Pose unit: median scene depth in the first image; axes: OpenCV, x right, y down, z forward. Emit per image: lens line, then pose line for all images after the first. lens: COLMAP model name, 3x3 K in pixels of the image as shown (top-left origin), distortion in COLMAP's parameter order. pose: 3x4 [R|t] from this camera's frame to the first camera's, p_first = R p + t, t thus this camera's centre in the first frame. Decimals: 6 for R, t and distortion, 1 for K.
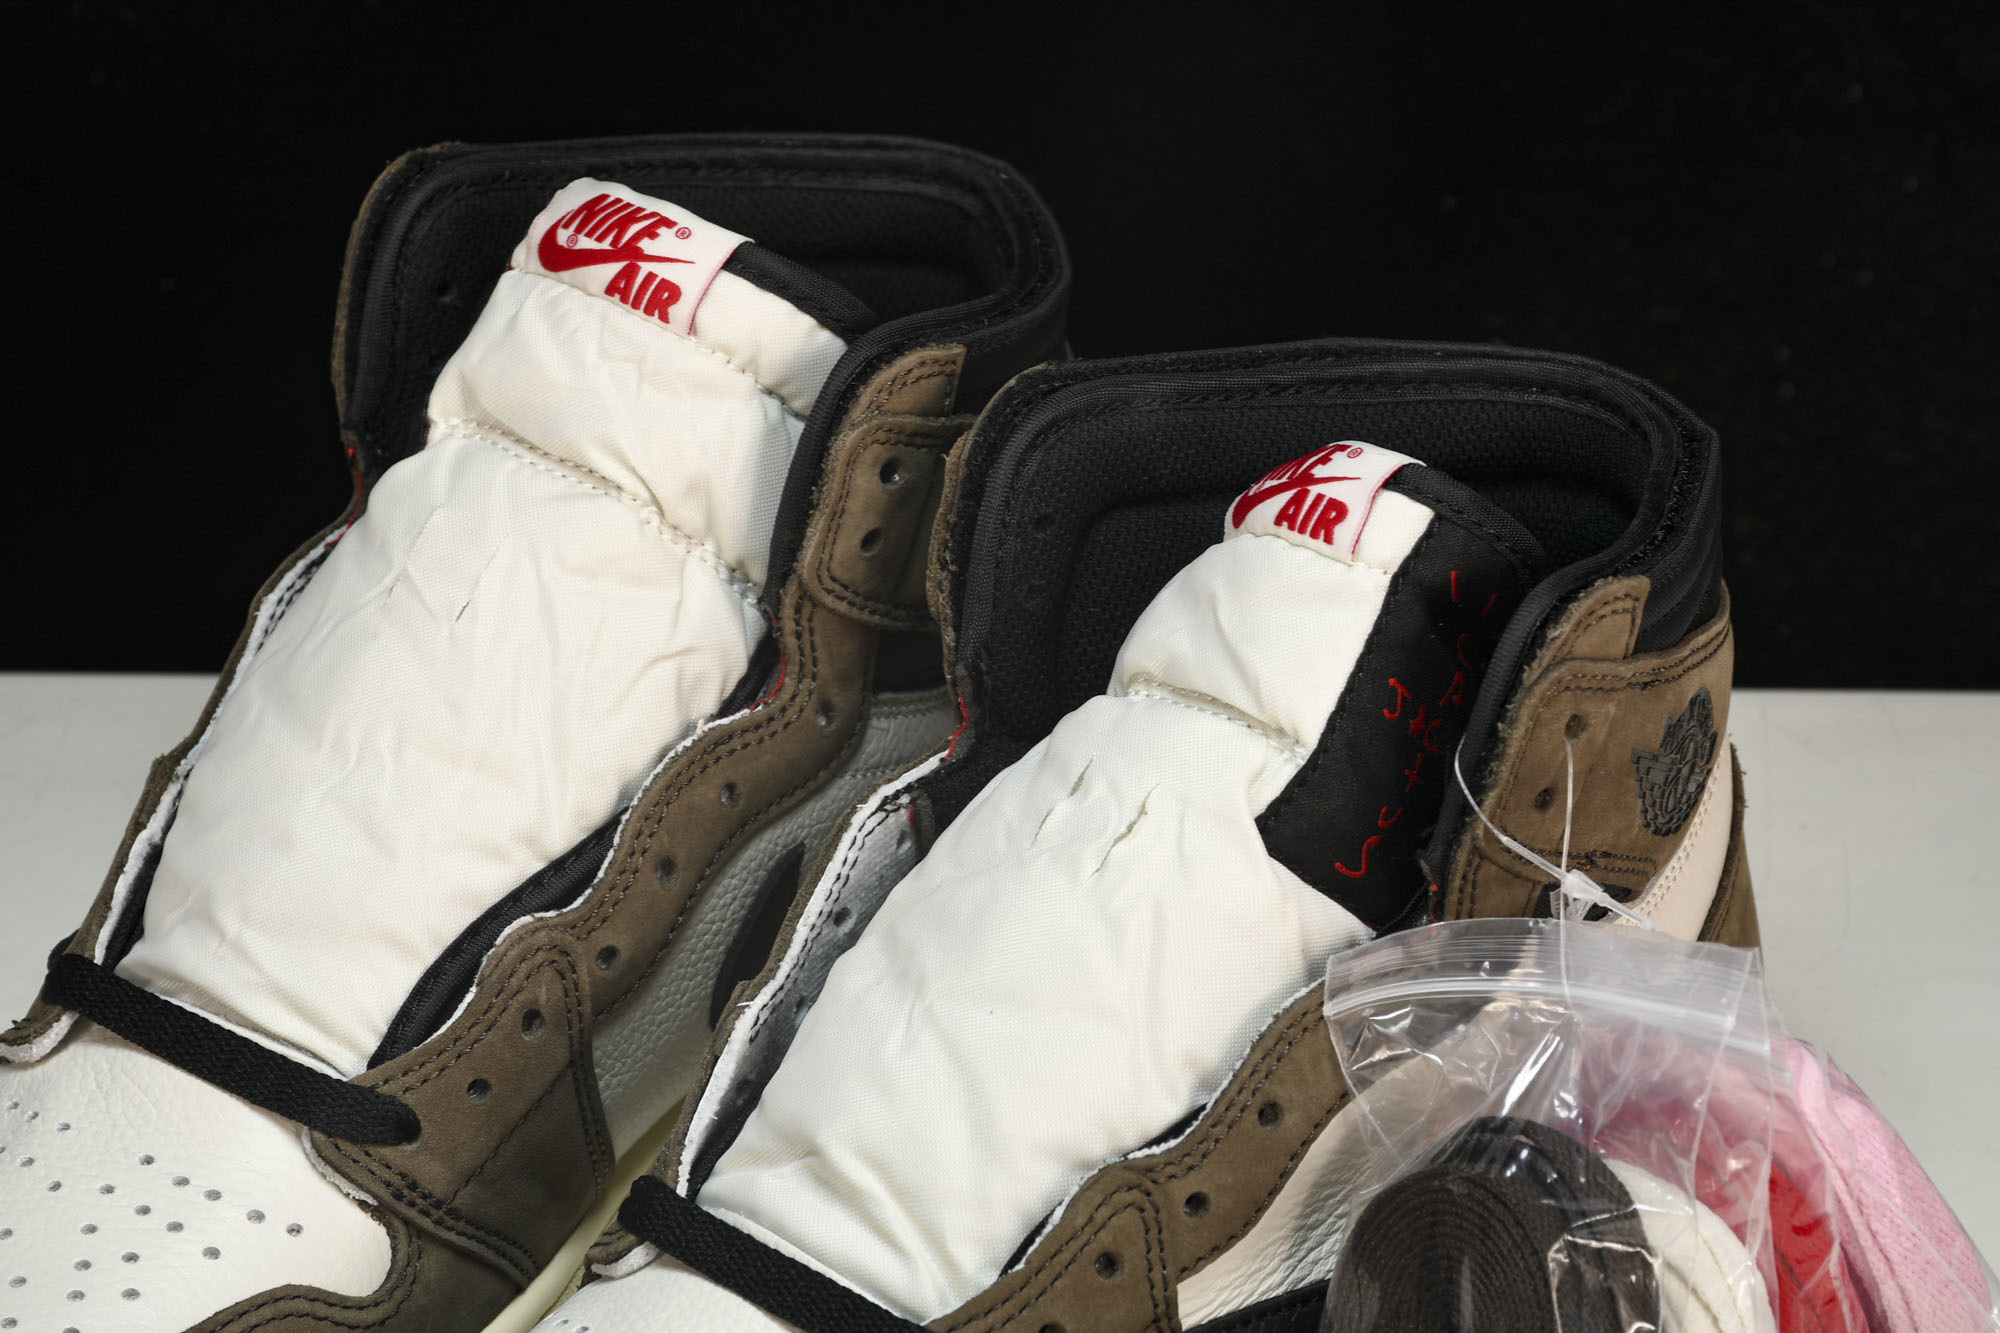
lens RADIAL K [[6872.0, 0, 996.9], [0, 6872.0, 607.4], [0, 0, 1]] dist [0.828667, 0.000000]
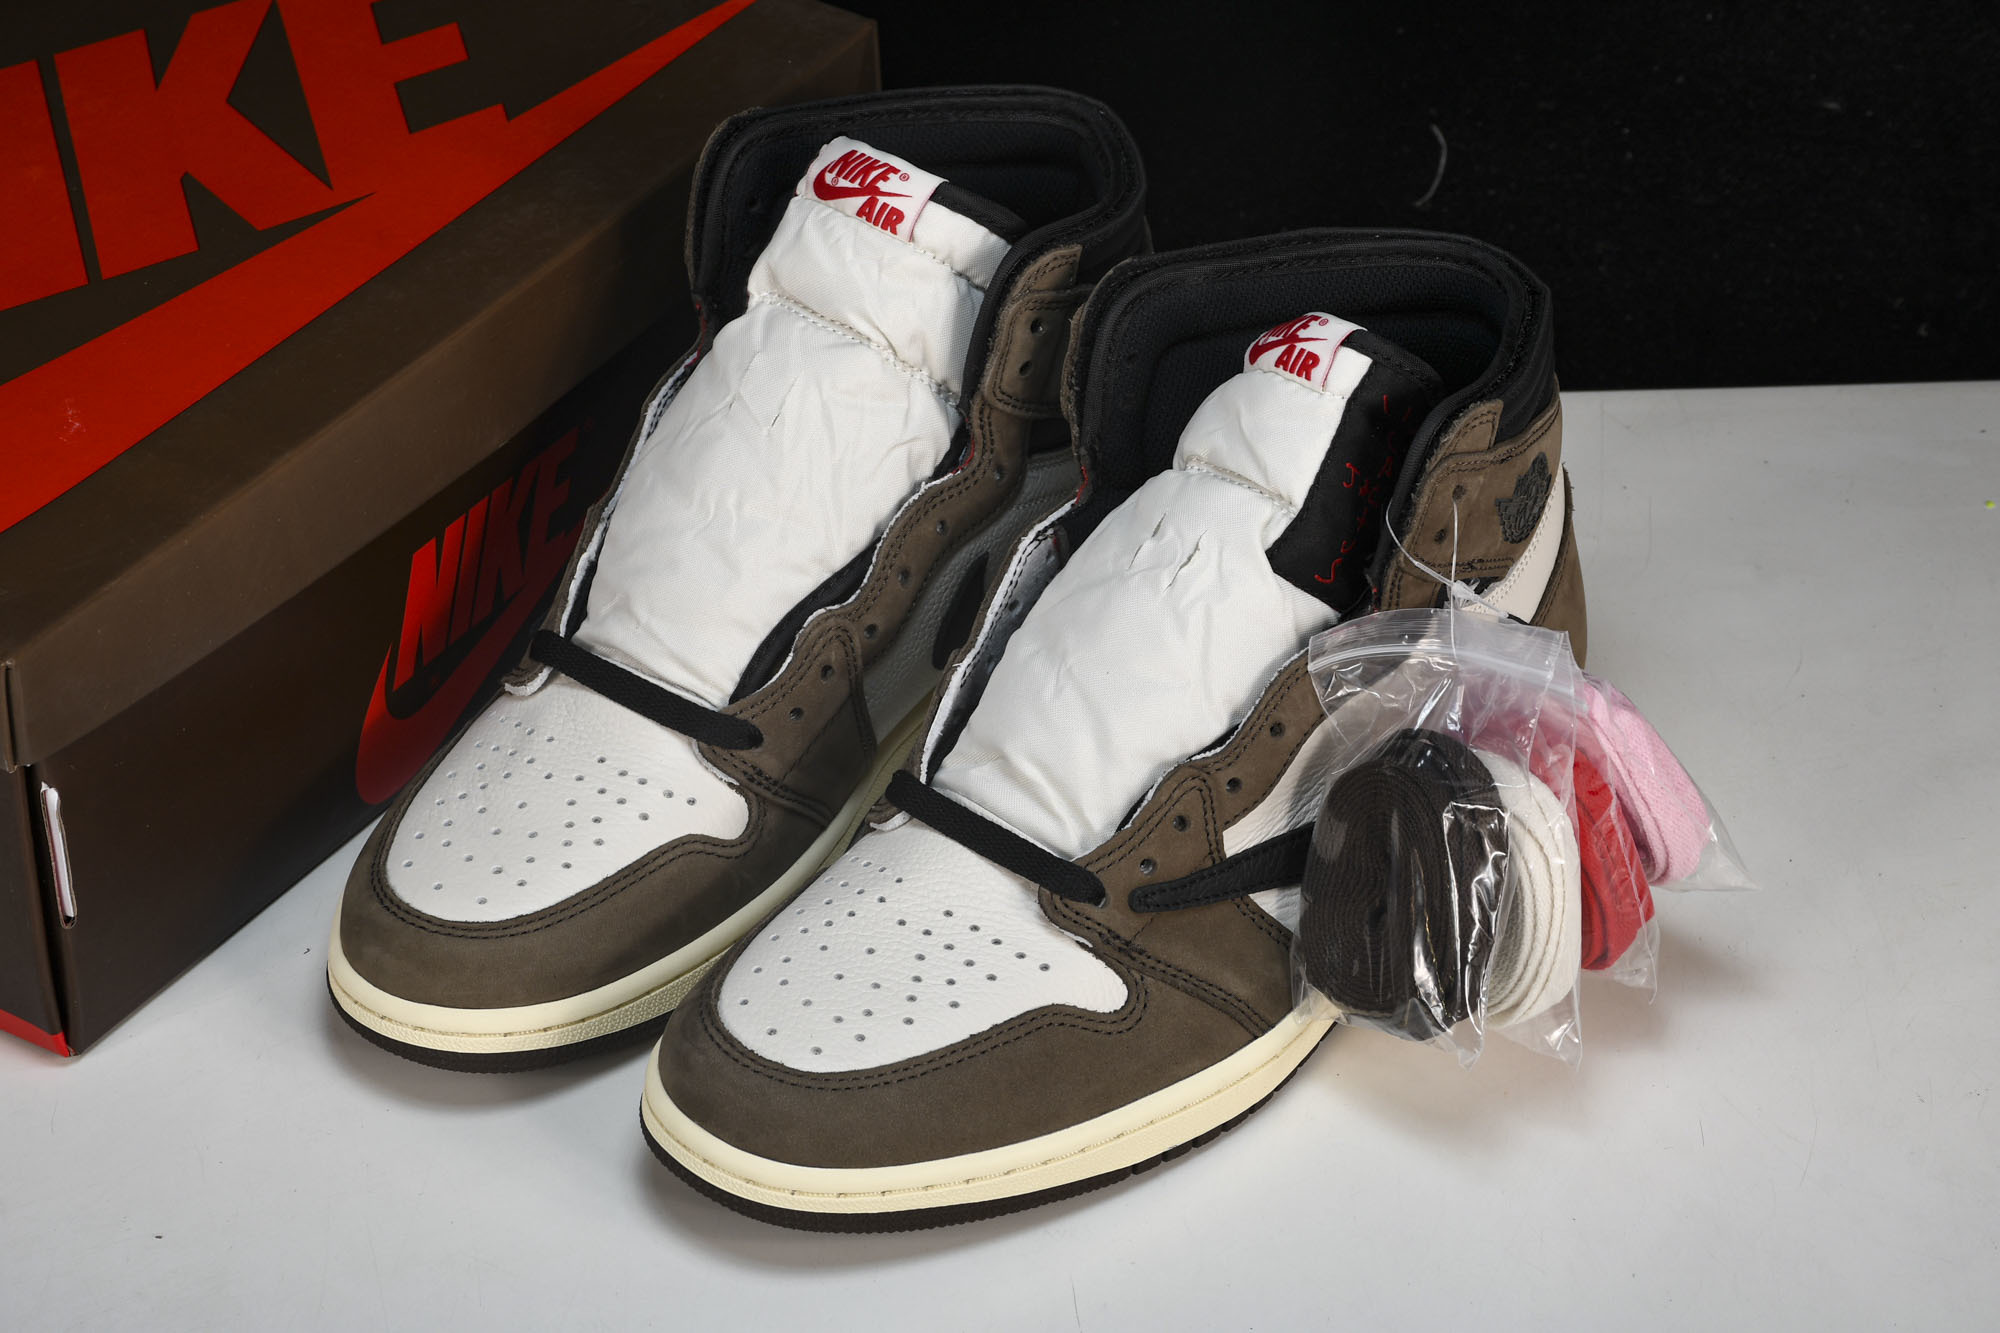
lens RADIAL K [[5493.4, 0, 994.1], [0, 5493.4, 675.2], [0, 0, 1]] dist [0.441325, 0.000000]
pose [[0.999560, -0.022471, -0.019383, -0.002405], [0.024449, 0.993776, 0.108683, -0.082223], [0.016820, -0.109109, 0.993887, -0.302105]]
